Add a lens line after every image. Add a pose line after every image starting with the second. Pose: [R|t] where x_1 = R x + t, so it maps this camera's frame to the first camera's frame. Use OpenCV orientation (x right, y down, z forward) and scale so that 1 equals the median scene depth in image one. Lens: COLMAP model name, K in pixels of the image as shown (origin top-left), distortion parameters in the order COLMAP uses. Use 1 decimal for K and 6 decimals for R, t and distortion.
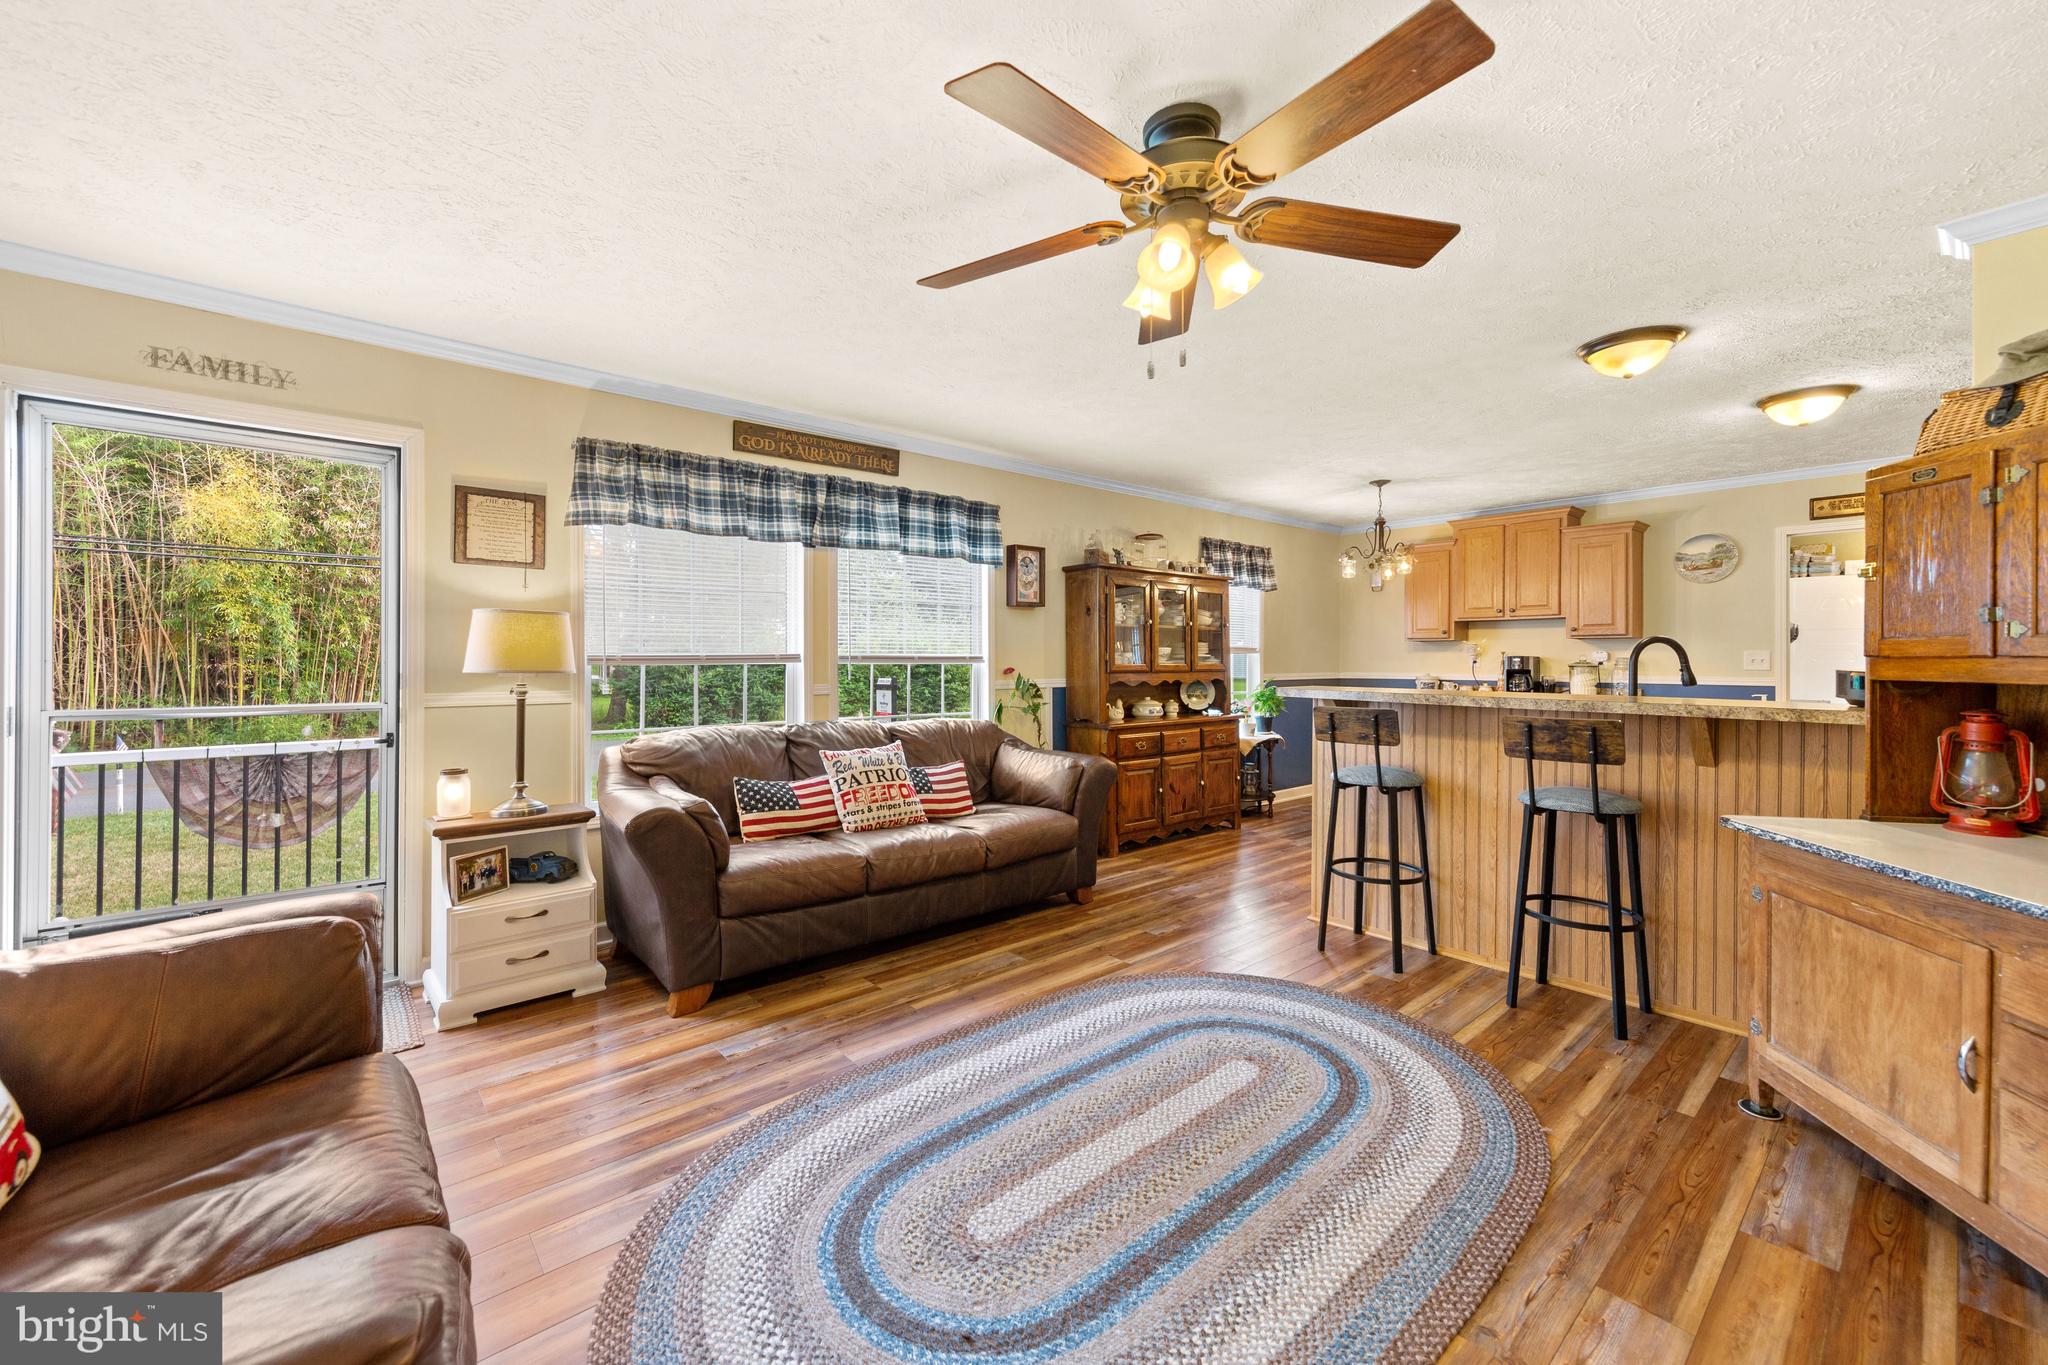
lens RADIAL K [[812.2, 0, 1019.7], [0, 812.2, 657.1], [0, 0, 1]] dist [0.009350, 0.000000]
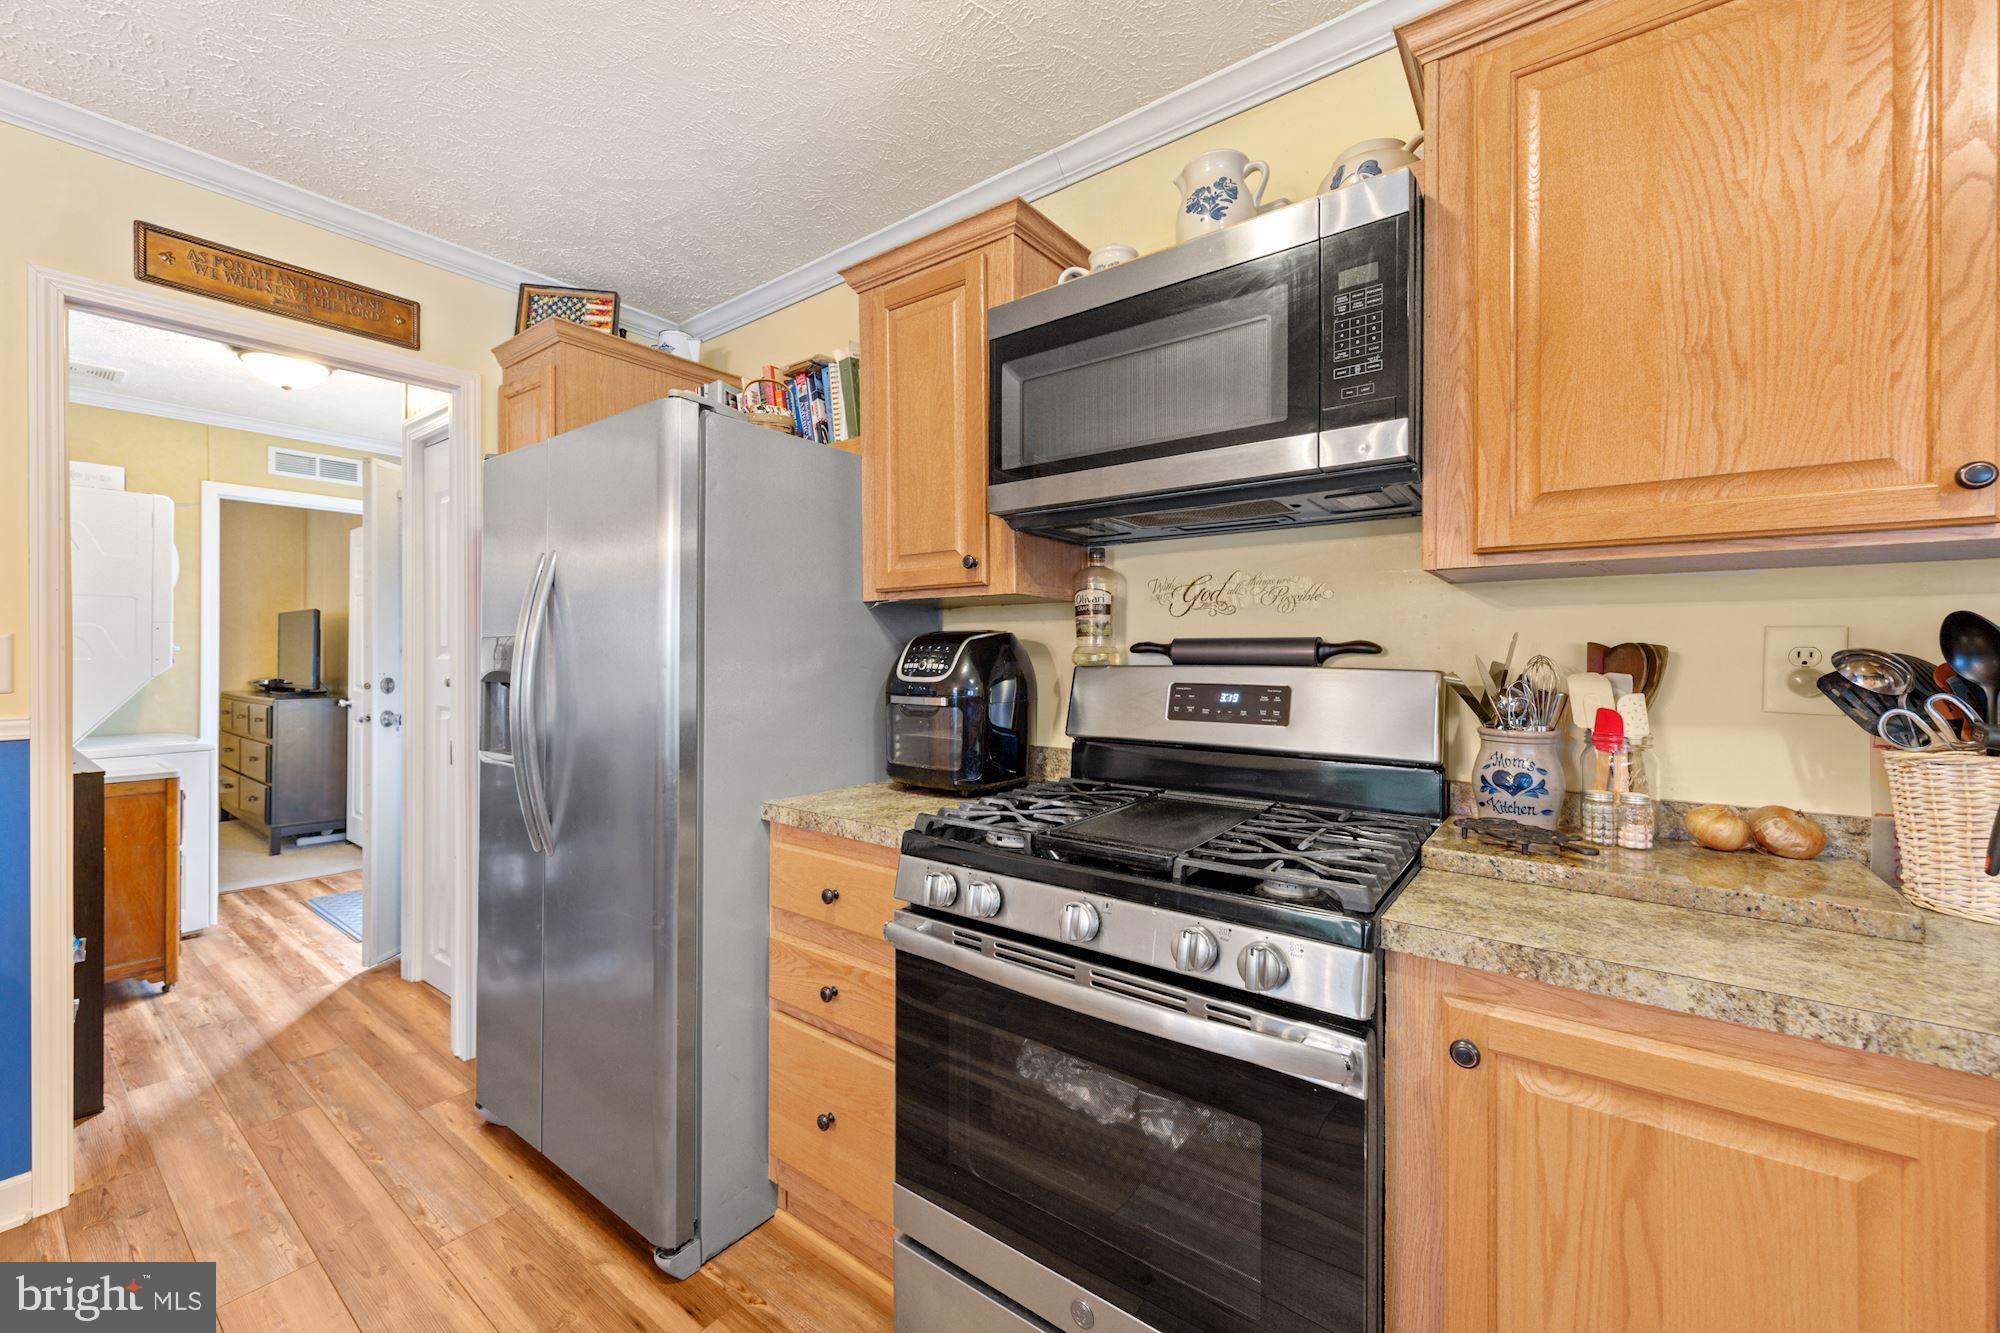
lens RADIAL K [[793.2, 0, 989.1], [0, 793.2, 650.5], [0, 0, 1]] dist [0.009350, 0.000000]
pose [[-0.208781, -0.001601, 0.977961, 1.020005], [0.000251, 0.999999, 0.001690, -0.001578], [-0.977962, 0.000598, -0.208780, 1.342812]]
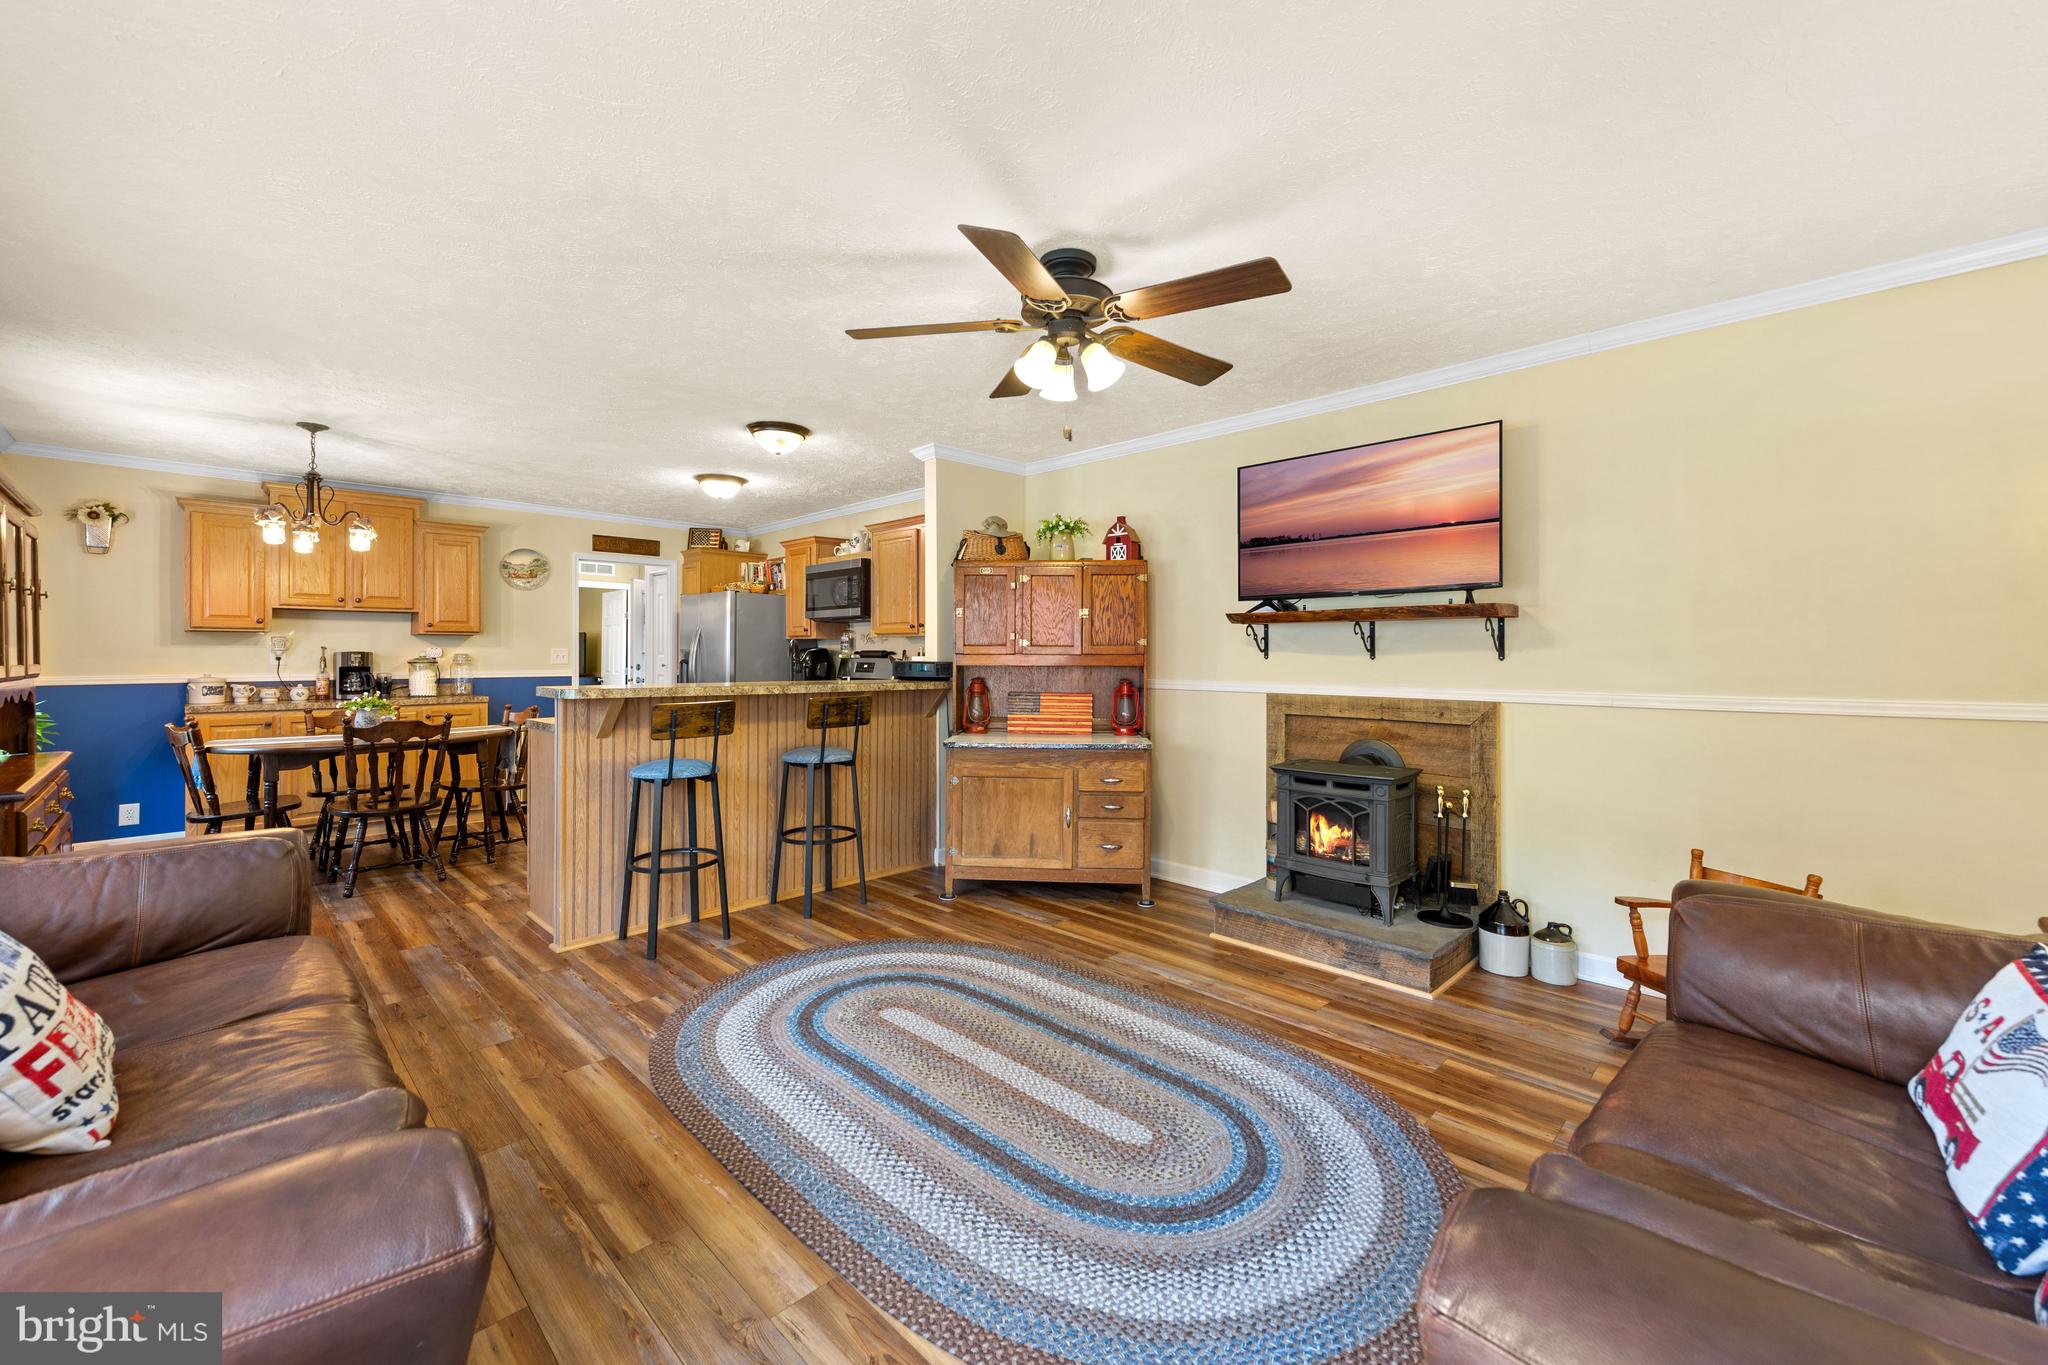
lens RADIAL K [[812.2, 0, 1007.3], [0, 812.2, 654.6], [0, 0, 1]] dist [0.009350, 0.000000]
pose [[-0.073057, -0.000491, 0.997328, -0.772263], [-0.002270, 0.999997, 0.000326, -0.000325], [-0.997325, -0.002240, -0.073058, 0.814108]]
